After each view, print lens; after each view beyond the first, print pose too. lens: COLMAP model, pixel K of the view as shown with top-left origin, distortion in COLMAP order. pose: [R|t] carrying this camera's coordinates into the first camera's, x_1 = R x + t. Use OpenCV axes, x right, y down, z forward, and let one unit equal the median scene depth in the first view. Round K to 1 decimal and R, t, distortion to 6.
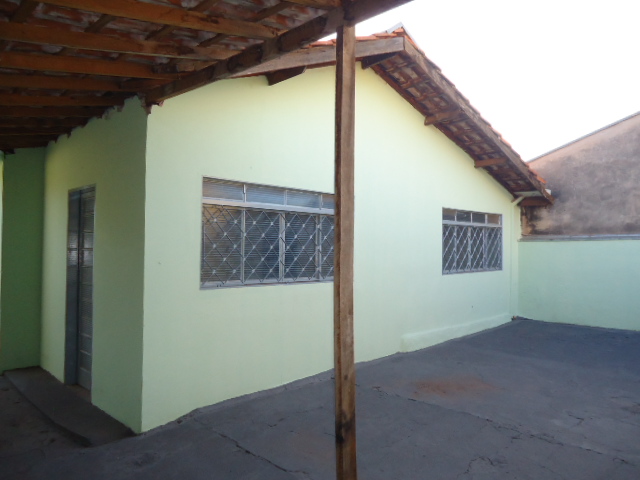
lens RADIAL K [[465.0, 0, 321.0], [0, 465.0, 238.1], [0, 0, 1]] dist [-0.008442, 0.002501]
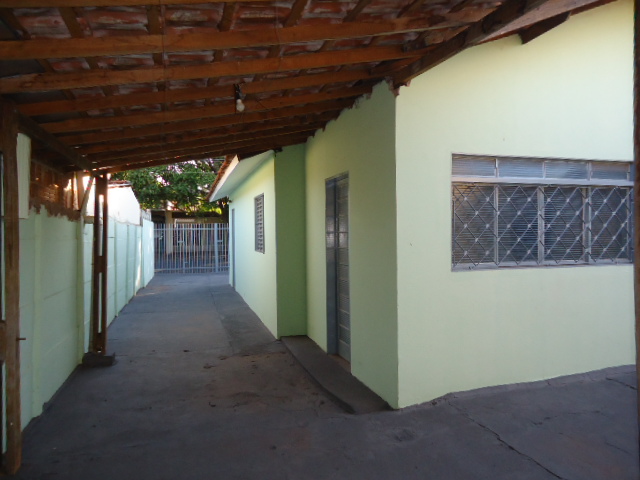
lens RADIAL K [[465.0, 0, 319.9], [0, 465.0, 239.1], [0, 0, 1]] dist [-0.008442, 0.002501]
pose [[0.878391, -0.012830, -0.477770, -0.030591], [0.031953, 0.998980, 0.031919, 0.003252], [0.476873, -0.043304, 0.877905, 0.018724]]
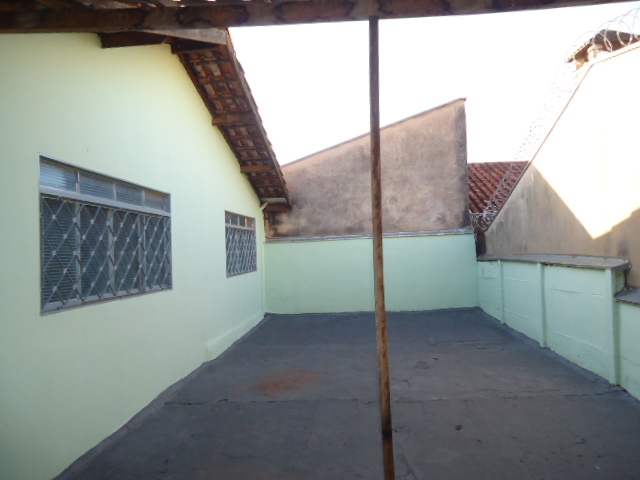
lens RADIAL K [[465.0, 0, 322.5], [0, 465.0, 237.5], [0, 0, 1]] dist [-0.008442, 0.002501]
pose [[0.756546, -0.016278, 0.653738, -0.317504], [0.028020, 0.999579, -0.007538, 0.008705], [-0.653340, 0.024021, 0.756684, 0.153180]]
